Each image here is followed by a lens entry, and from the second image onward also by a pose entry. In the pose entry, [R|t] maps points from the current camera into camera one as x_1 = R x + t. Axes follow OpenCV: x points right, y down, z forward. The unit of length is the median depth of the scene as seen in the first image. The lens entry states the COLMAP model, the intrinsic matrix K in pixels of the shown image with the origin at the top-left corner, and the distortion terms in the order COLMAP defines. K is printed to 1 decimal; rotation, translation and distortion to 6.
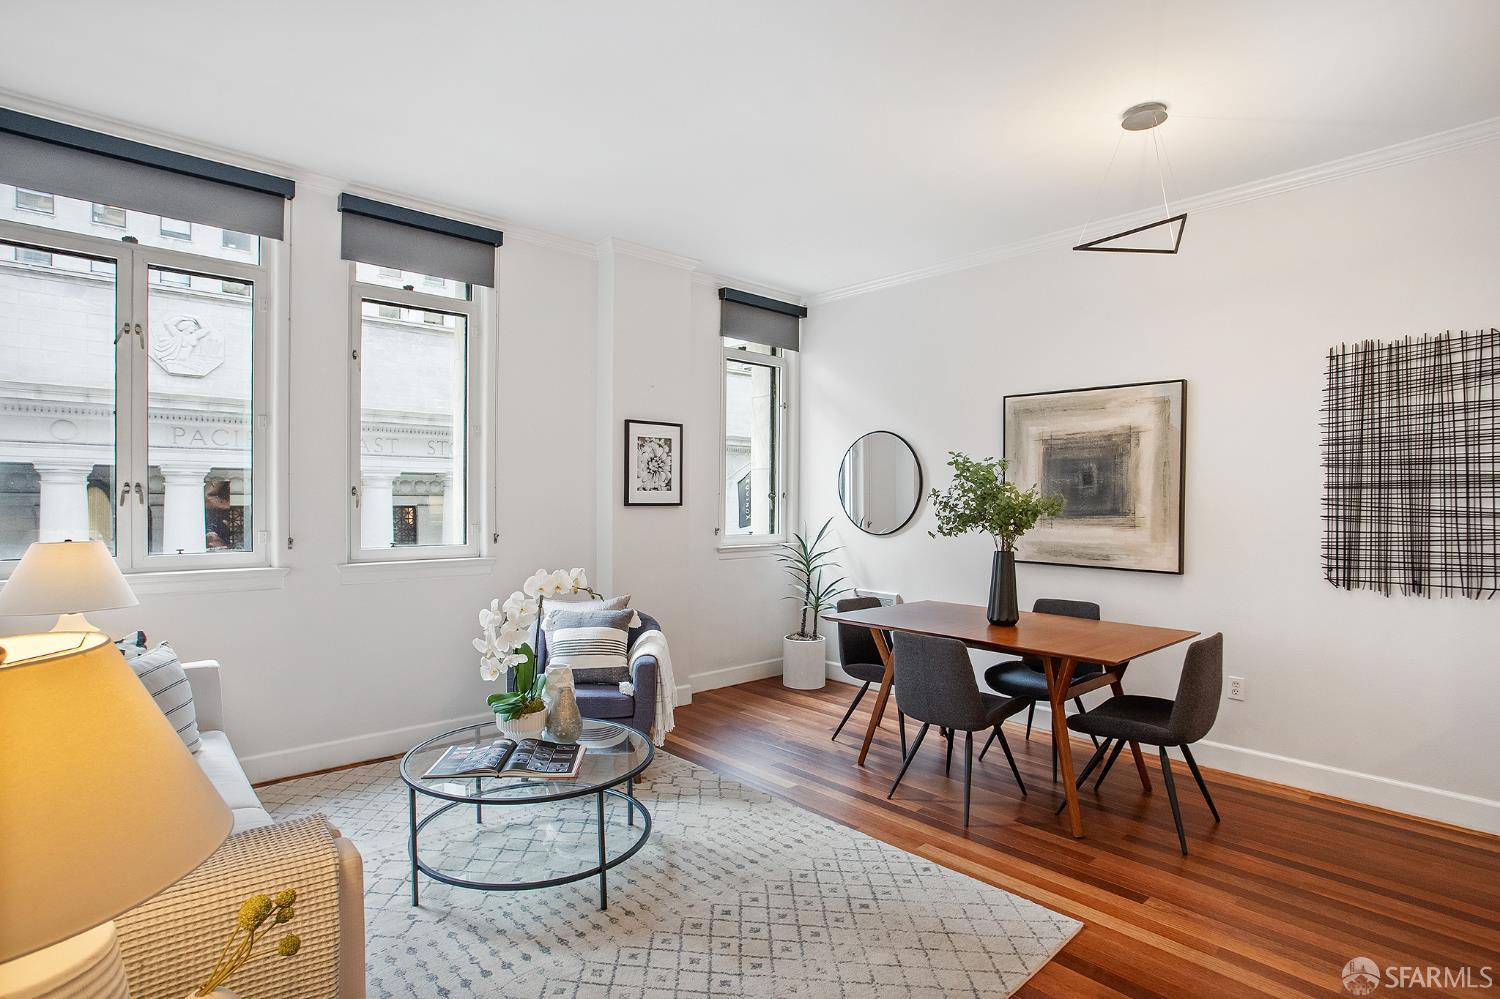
lens RADIAL K [[760.5, 0, 745.5], [0, 760.5, 504.3], [0, 0, 1]] dist [-0.031068, 0.001235]
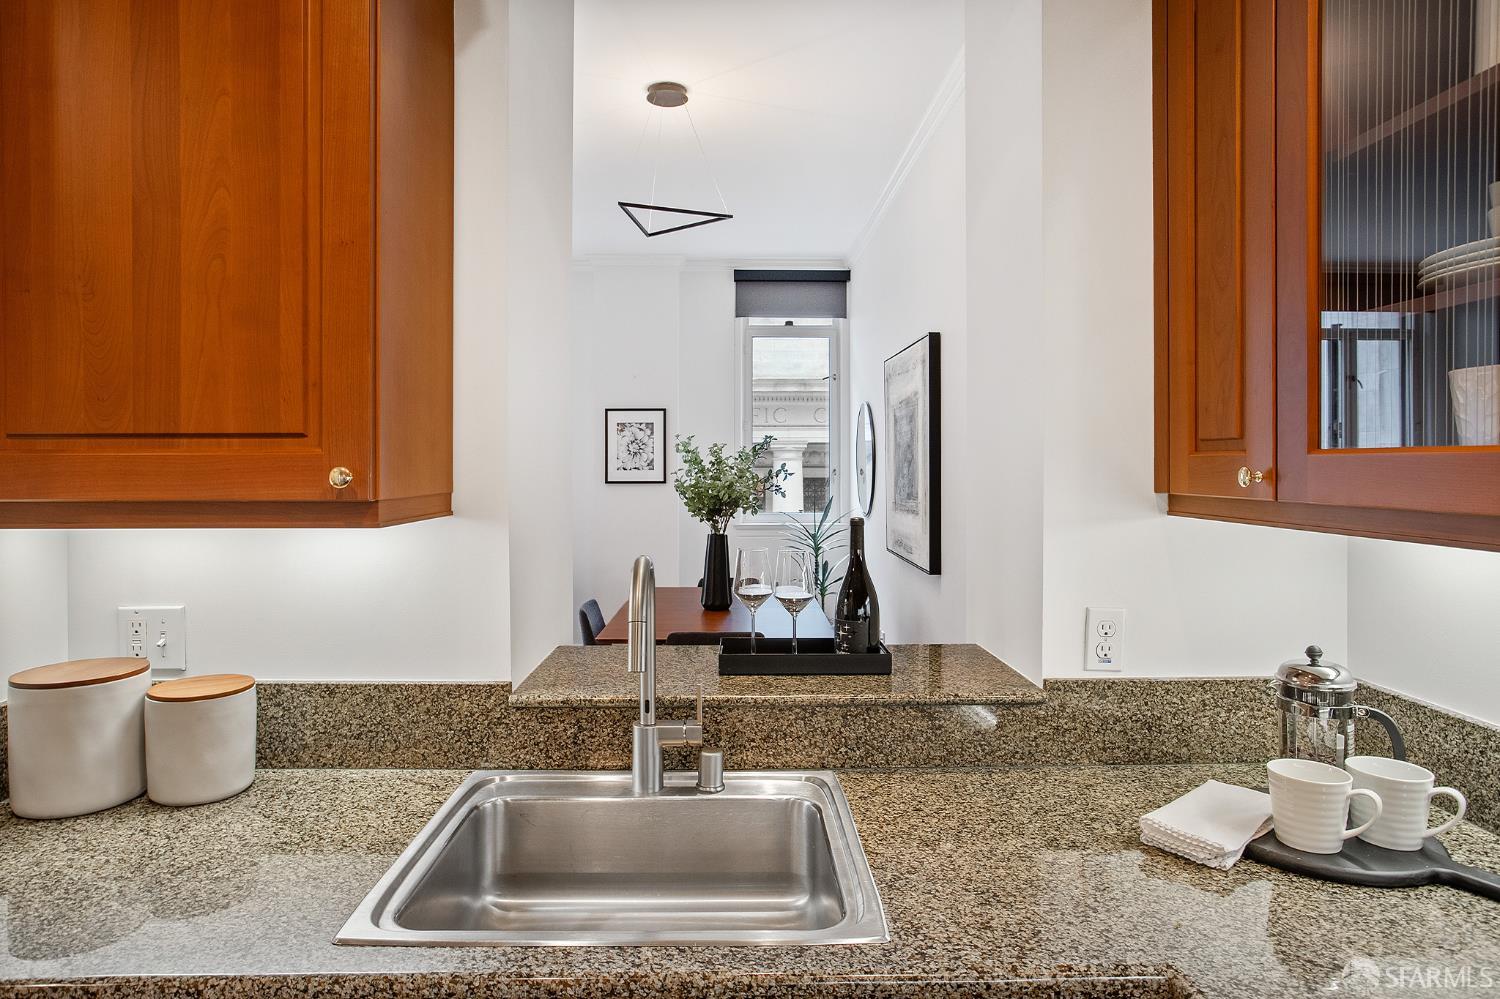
lens RADIAL K [[891.5, 0, 778.0], [0, 891.5, 459.4], [0, 0, 1]] dist [-0.000464, -0.000006]
pose [[0.767737, -0.010671, -0.640676, 0.894810], [0.001785, 0.999893, -0.014516, -0.014470], [0.640763, 0.010001, 0.767674, 0.128023]]
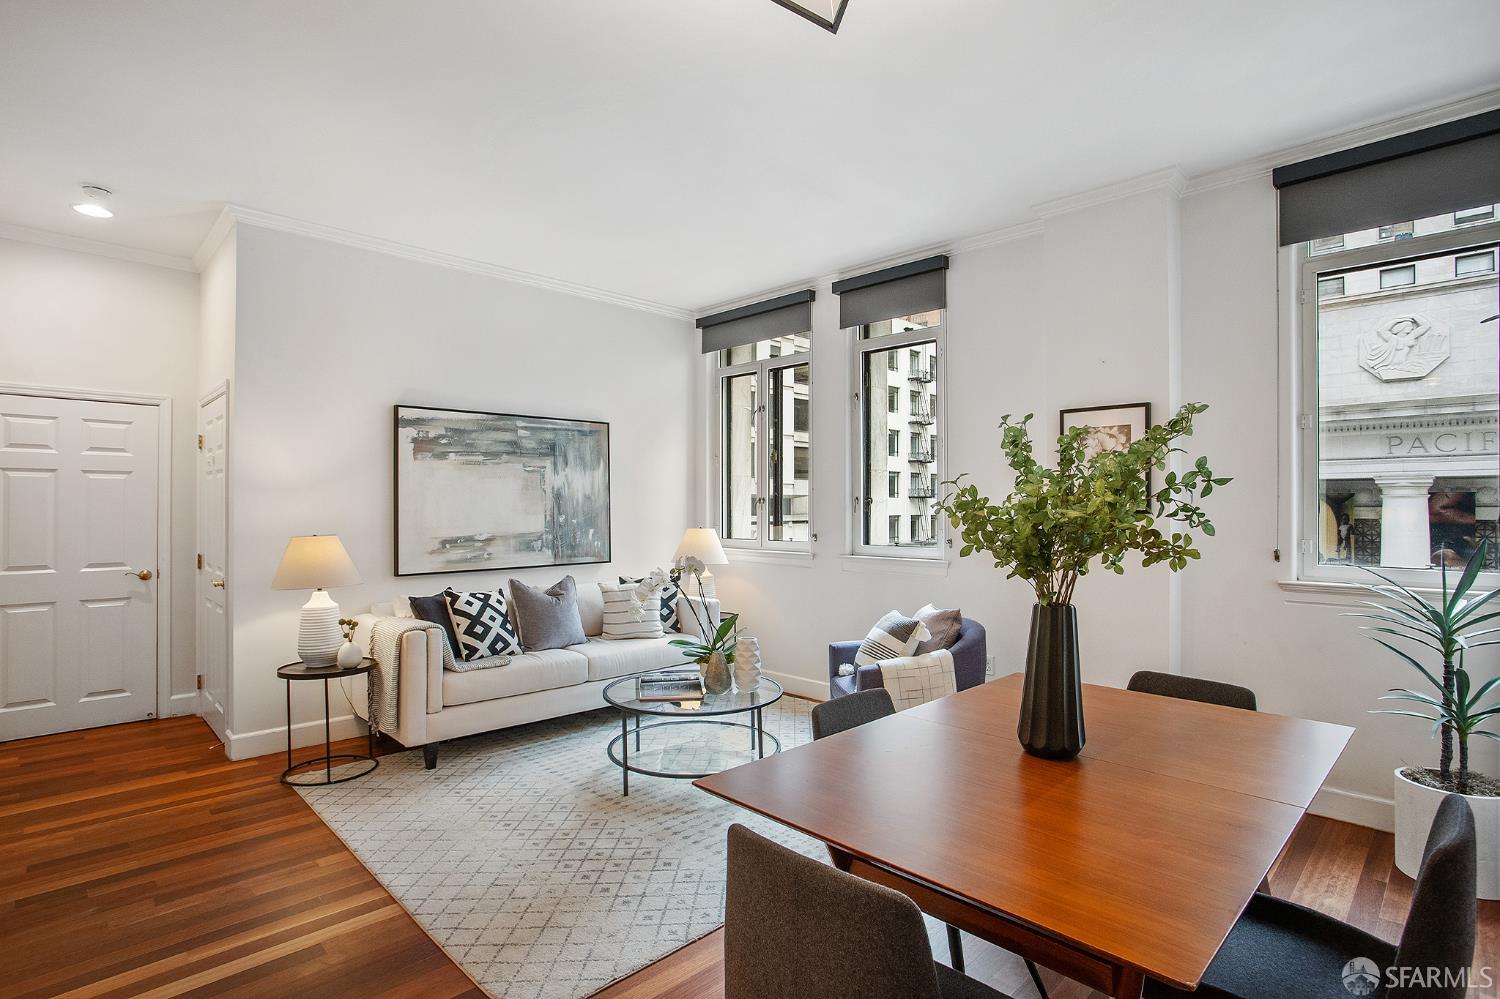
lens RADIAL K [[760.5, 0, 741.4], [0, 760.5, 501.1], [0, 0, 1]] dist [-0.031068, 0.001235]
pose [[0.036324, -0.012992, -0.999256, 0.648450], [-0.010803, 0.999852, -0.013393, 0.003042], [0.999282, 0.011281, 0.036179, 0.609335]]
